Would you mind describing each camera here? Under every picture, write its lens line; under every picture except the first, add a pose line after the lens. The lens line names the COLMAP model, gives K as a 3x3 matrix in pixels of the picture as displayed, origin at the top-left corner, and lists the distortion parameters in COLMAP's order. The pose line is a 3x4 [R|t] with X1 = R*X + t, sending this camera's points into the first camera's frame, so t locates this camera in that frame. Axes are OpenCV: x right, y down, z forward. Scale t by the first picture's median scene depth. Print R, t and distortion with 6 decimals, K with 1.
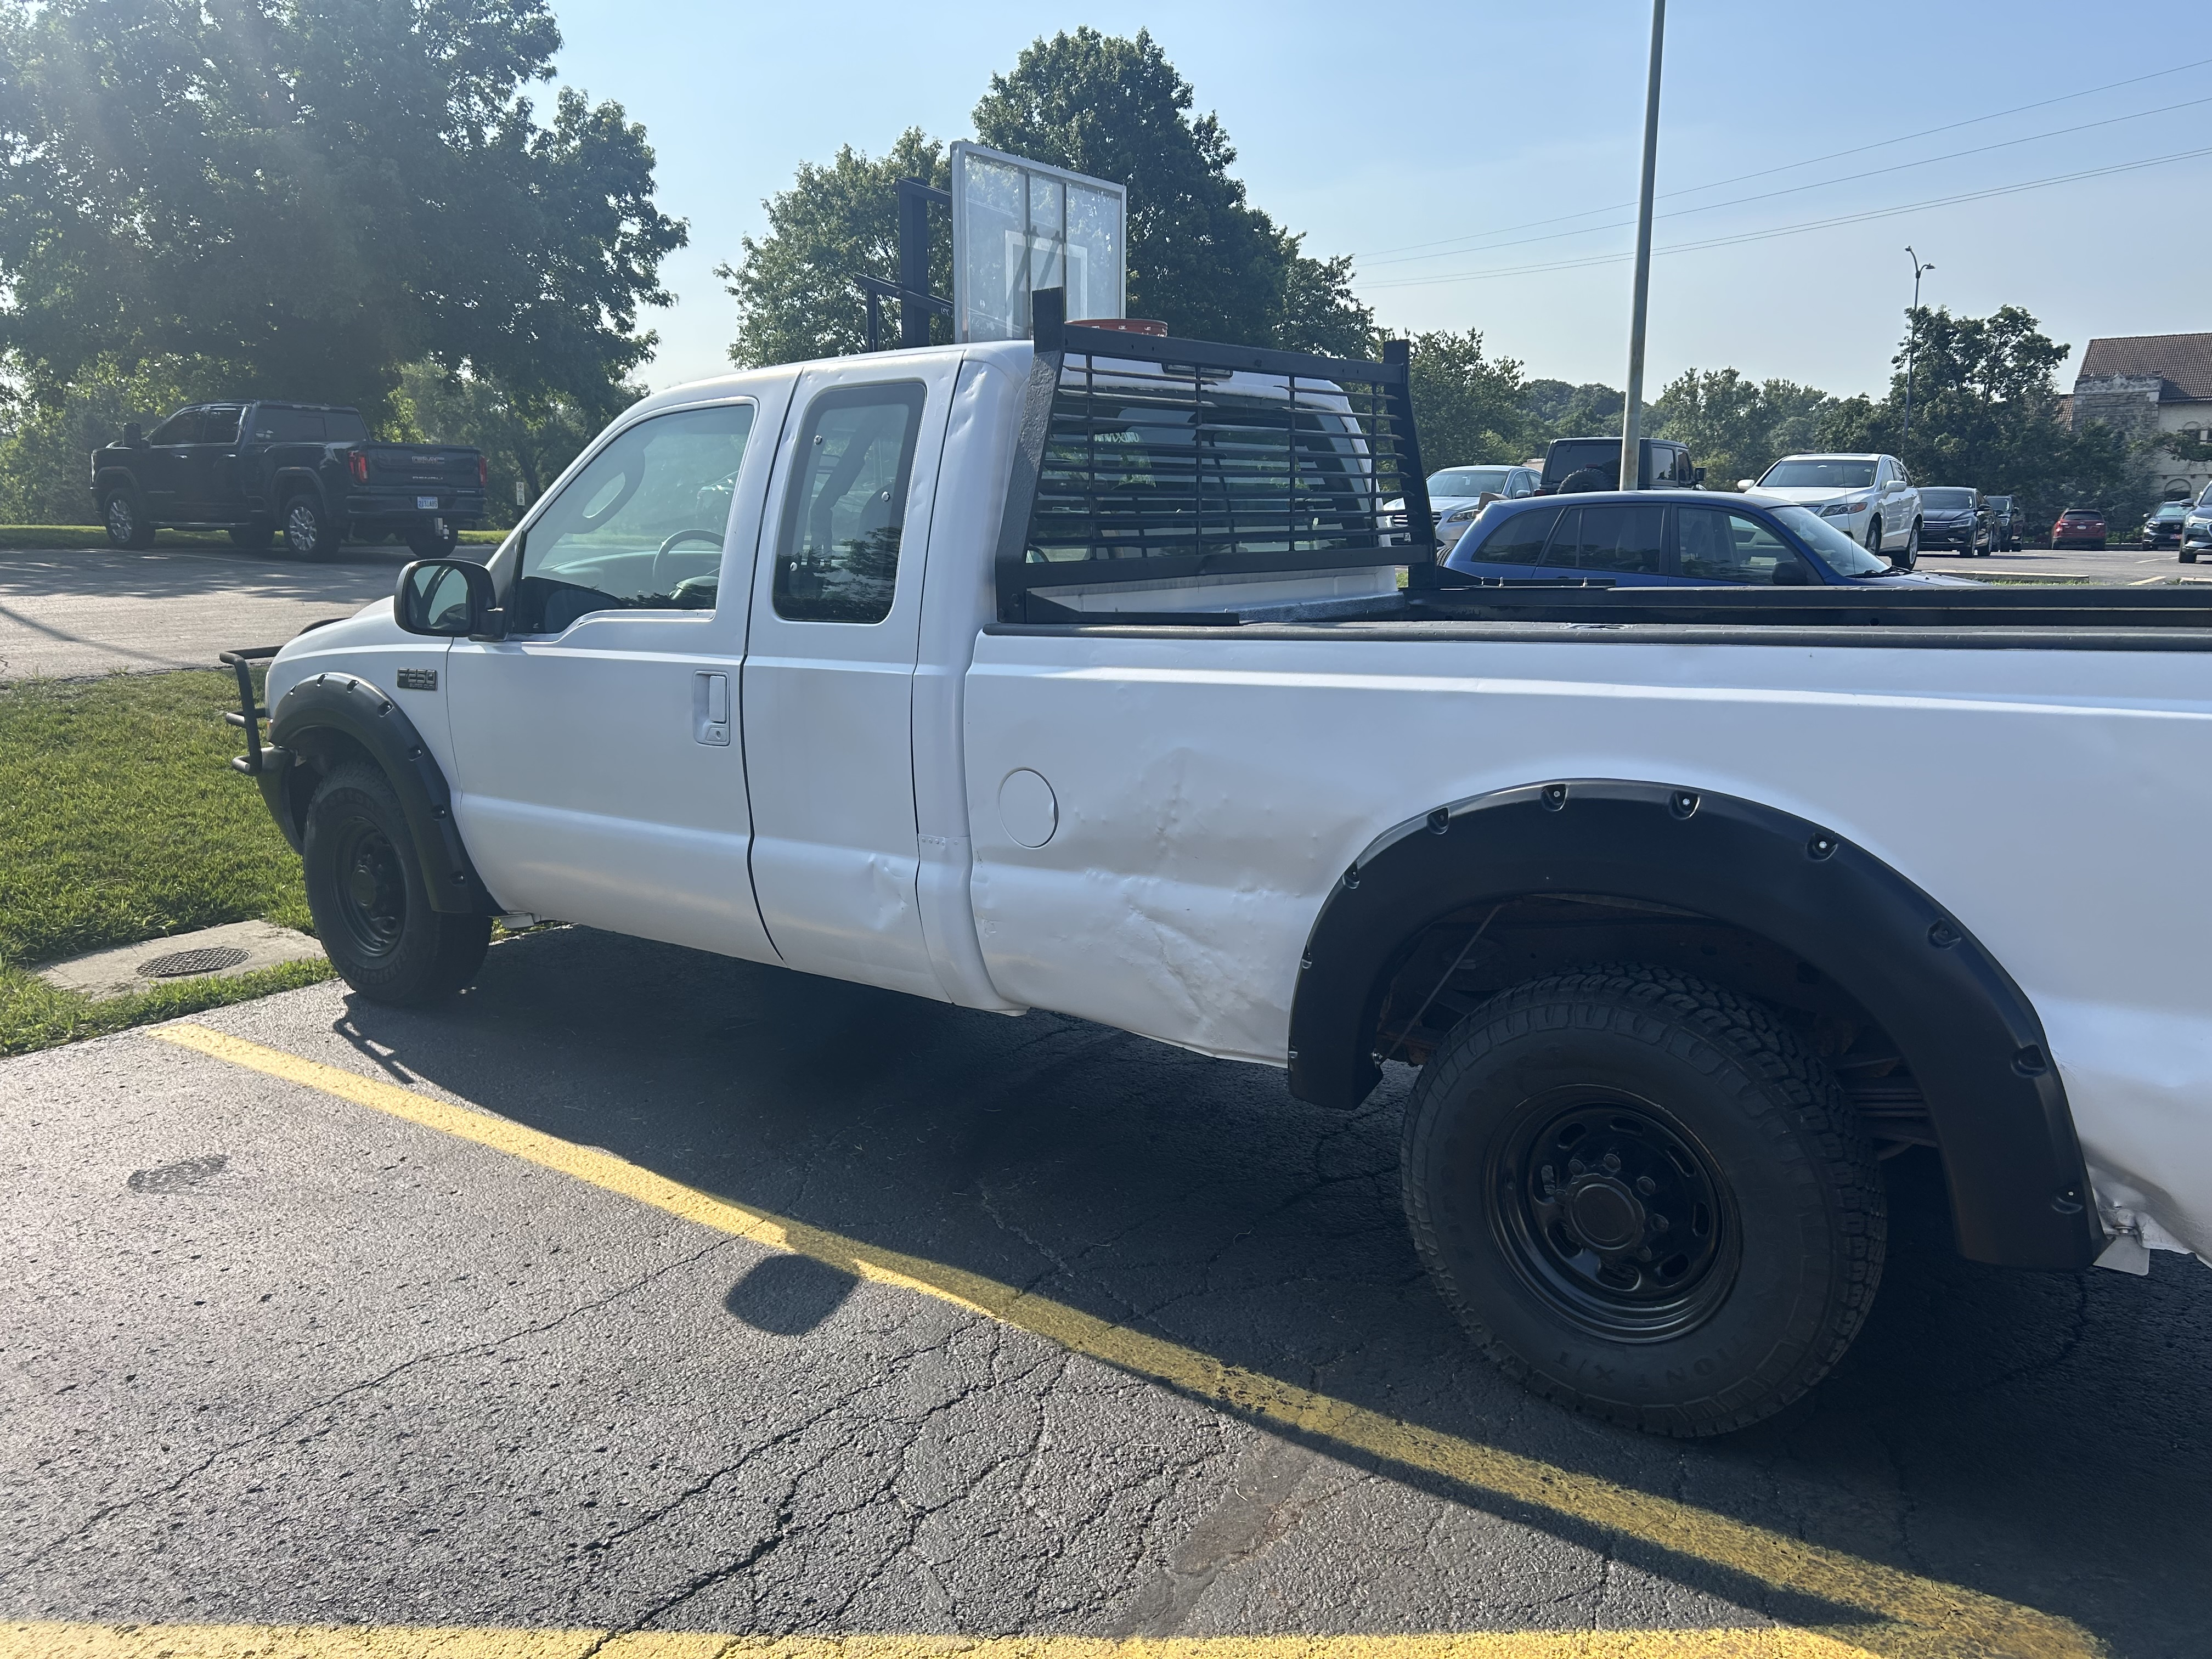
lens RADIAL K [[1656.8, 0, 1098.1], [0, 1656.8, 829.4], [0, 0, 1]] dist [0.051739, -0.048930]
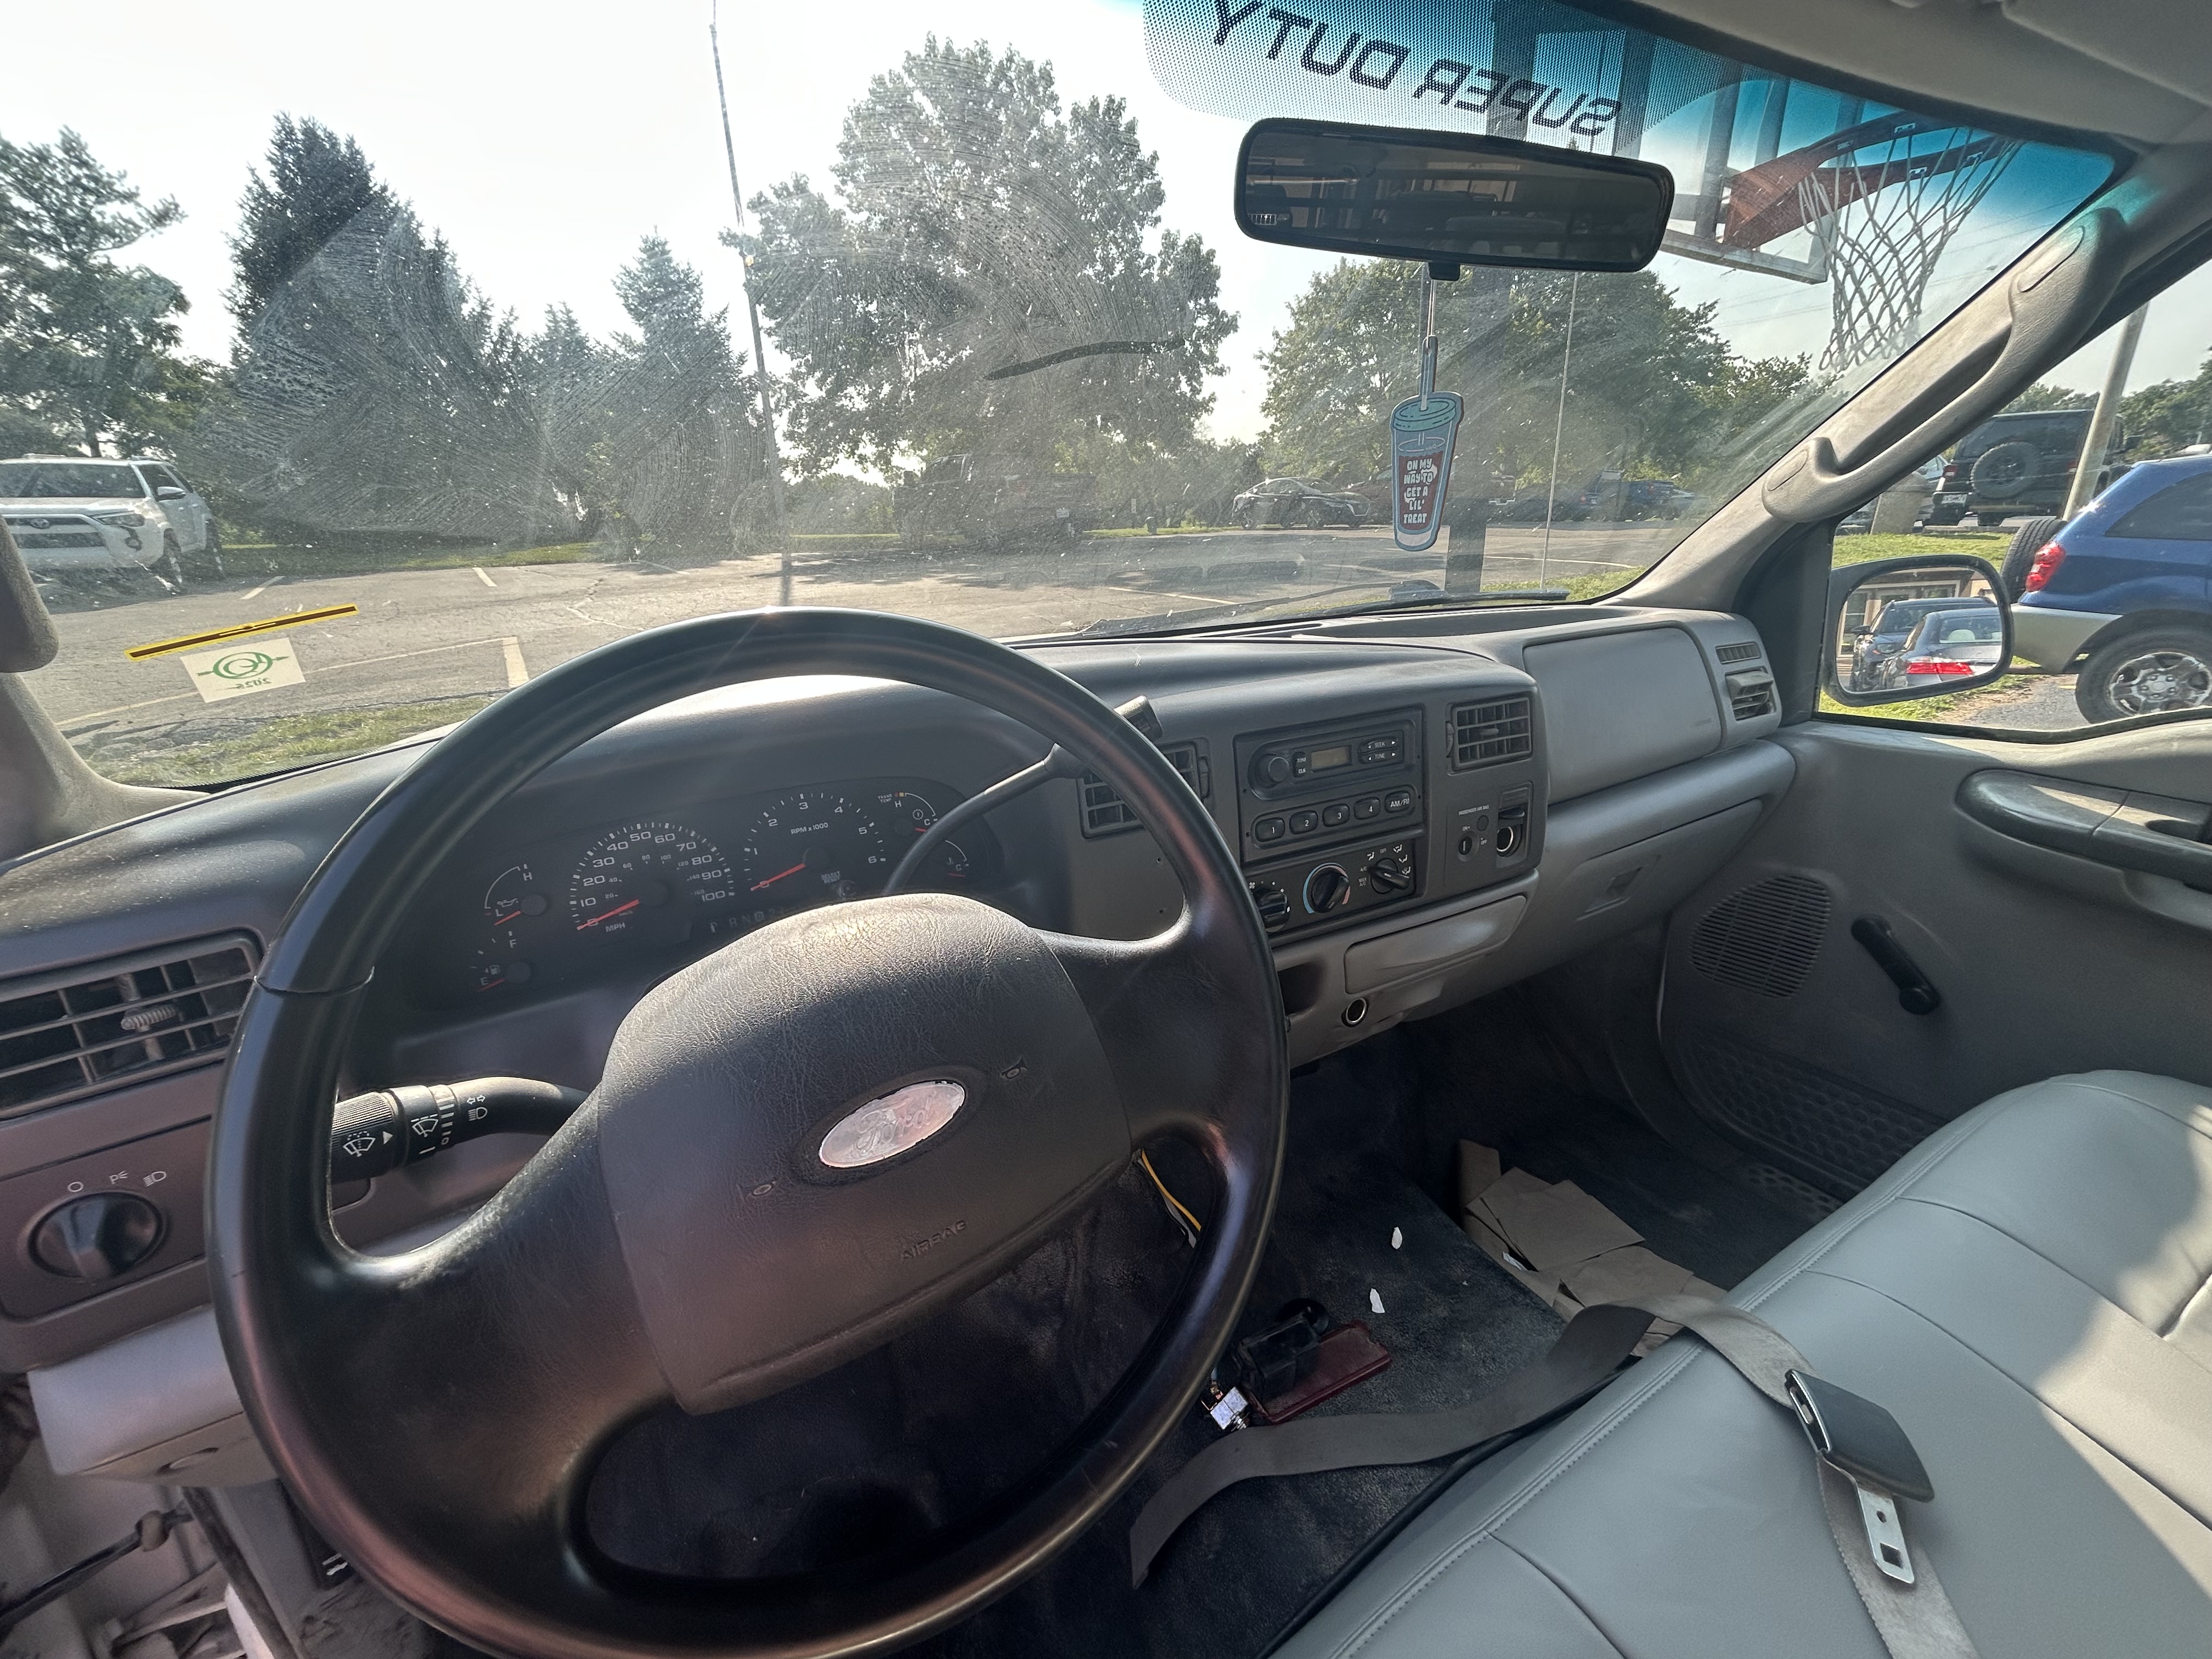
lens RADIAL K [[885.7, 0, 1106.0], [0, 885.7, 829.5], [0, 0, 1]] dist [-0.000894, 0.000202]
pose [[0.929136, 0.091693, -0.358187, -0.026018], [-0.034690, 0.986107, 0.162448, -0.027706], [0.368107, -0.138511, 0.919409, 0.147927]]
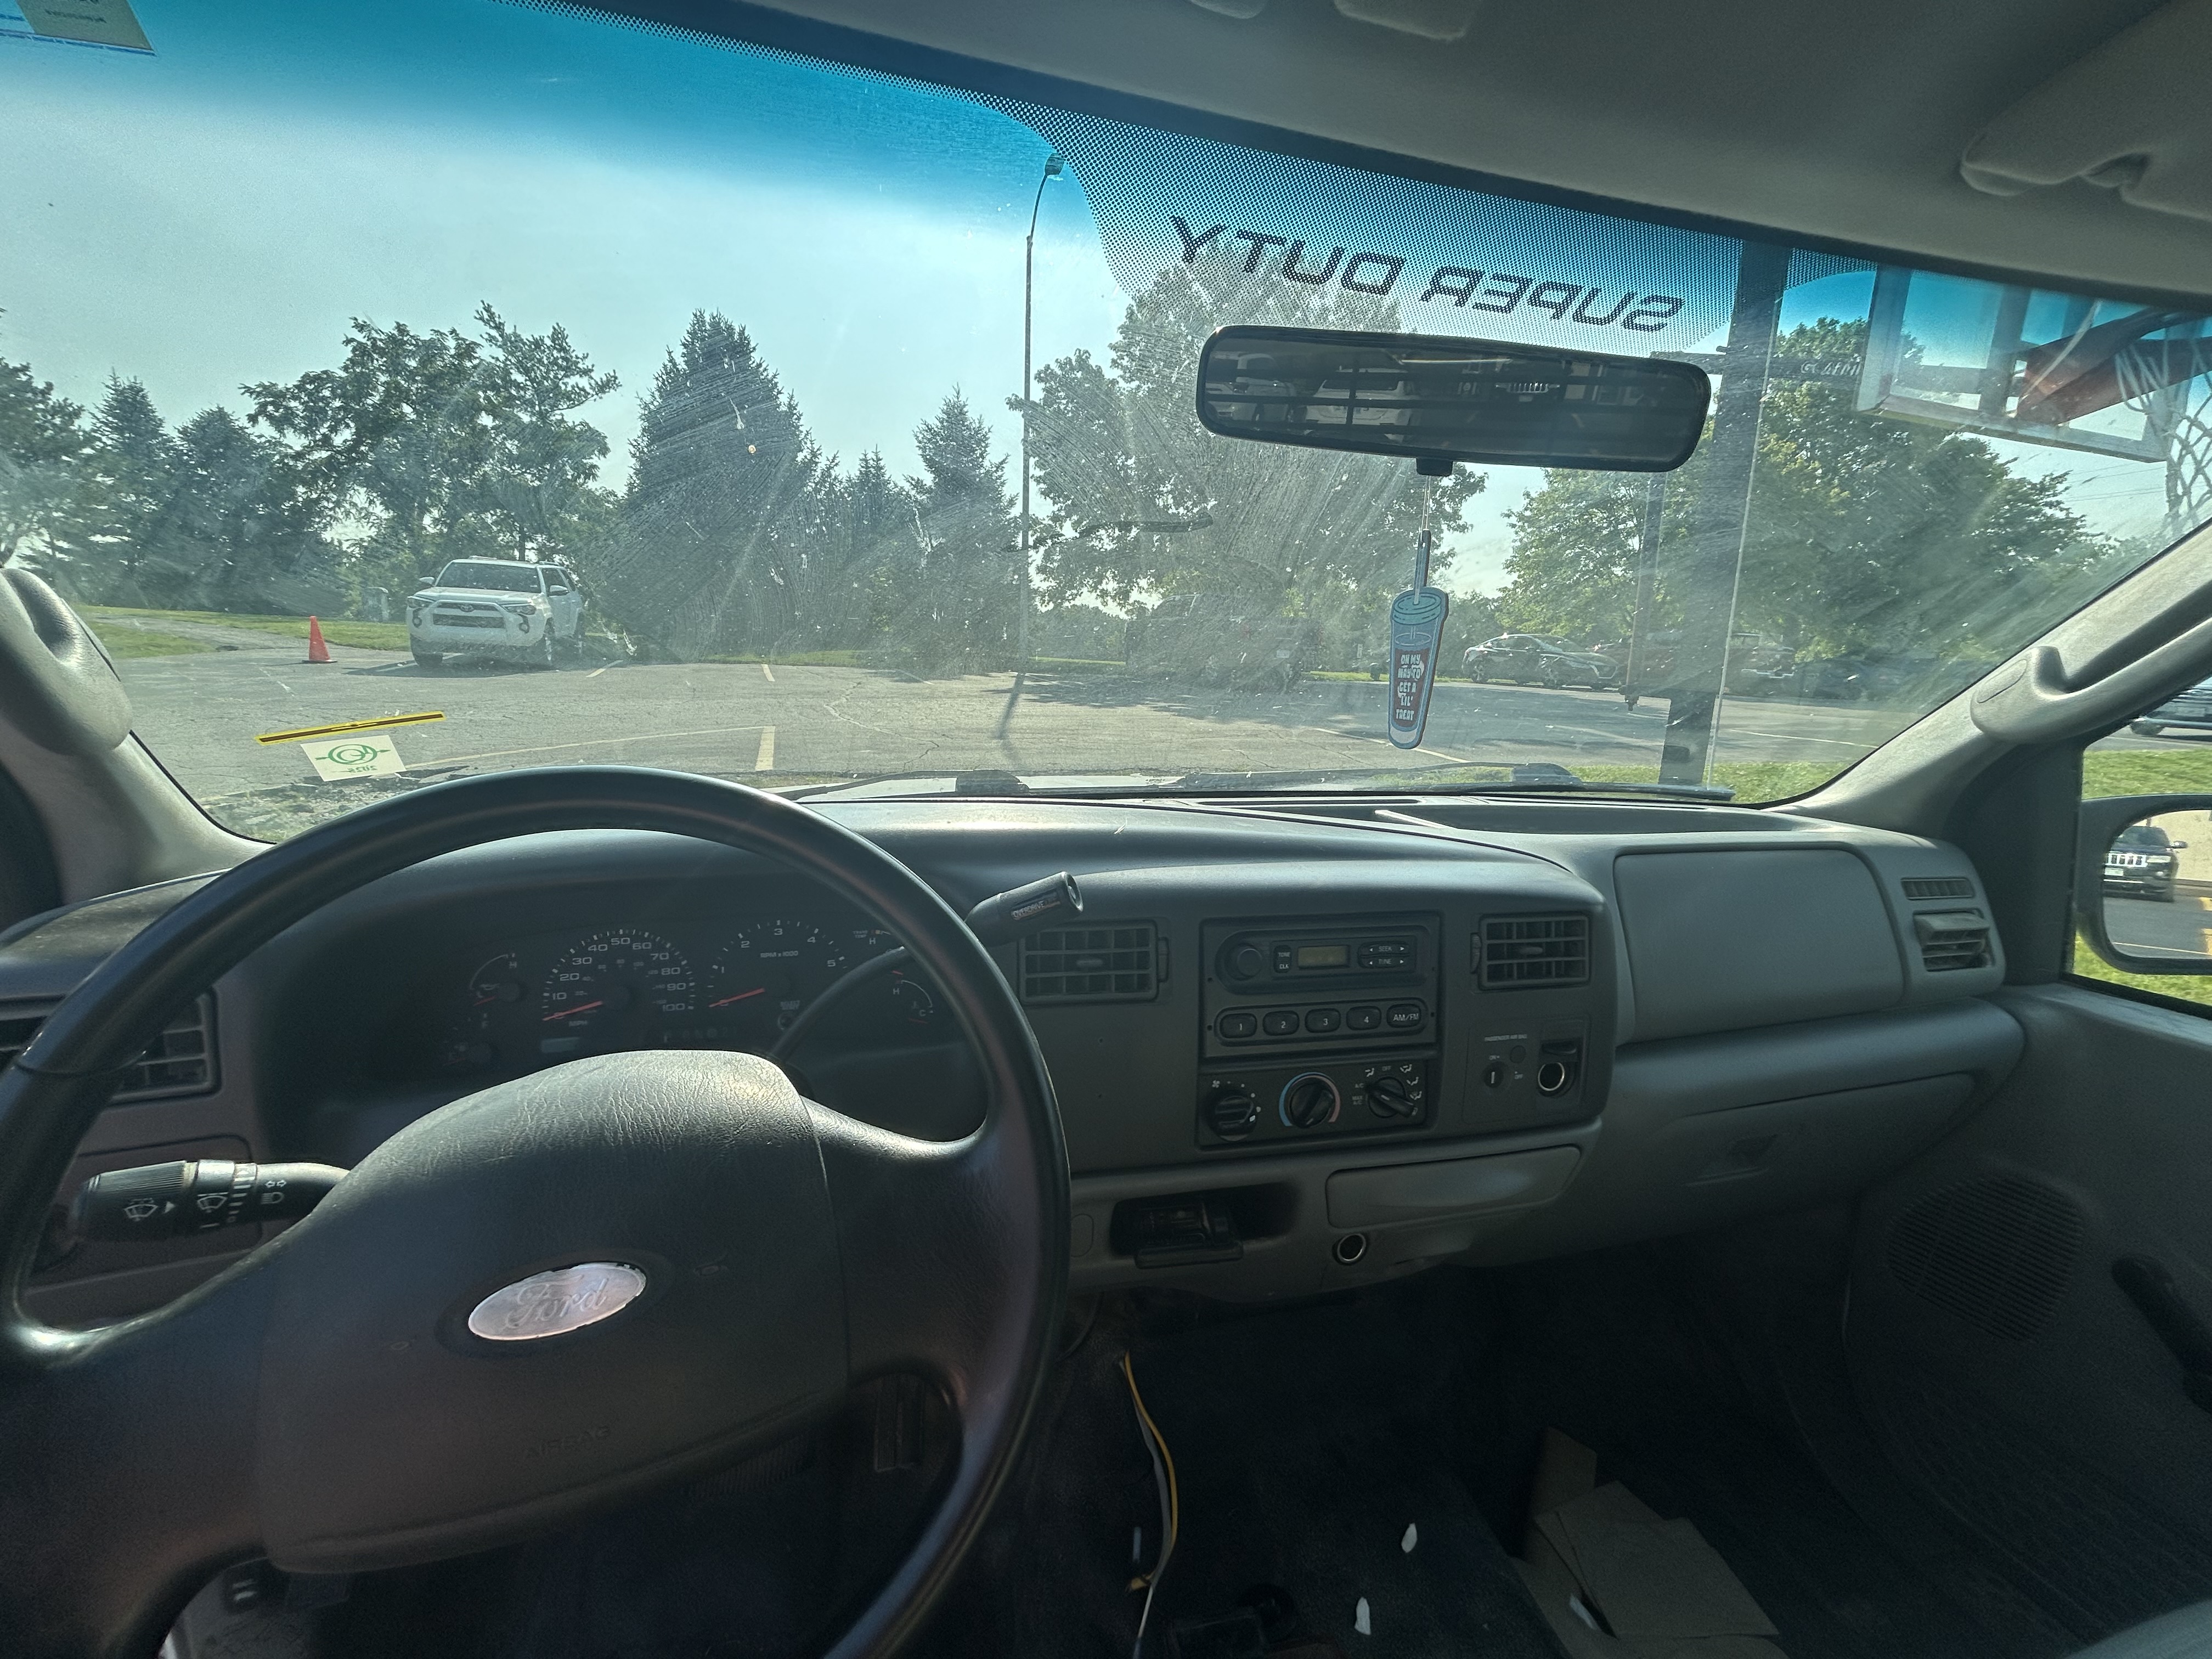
lens RADIAL K [[888.1, 0, 1109.1], [0, 888.1, 831.4], [0, 0, 1]] dist [0.000143, -0.000143]
pose [[0.811985, 0.140129, -0.566607, -0.020936], [-0.140394, 0.989143, 0.043434, -0.029355], [0.566542, 0.044281, 0.822843, 0.151732]]
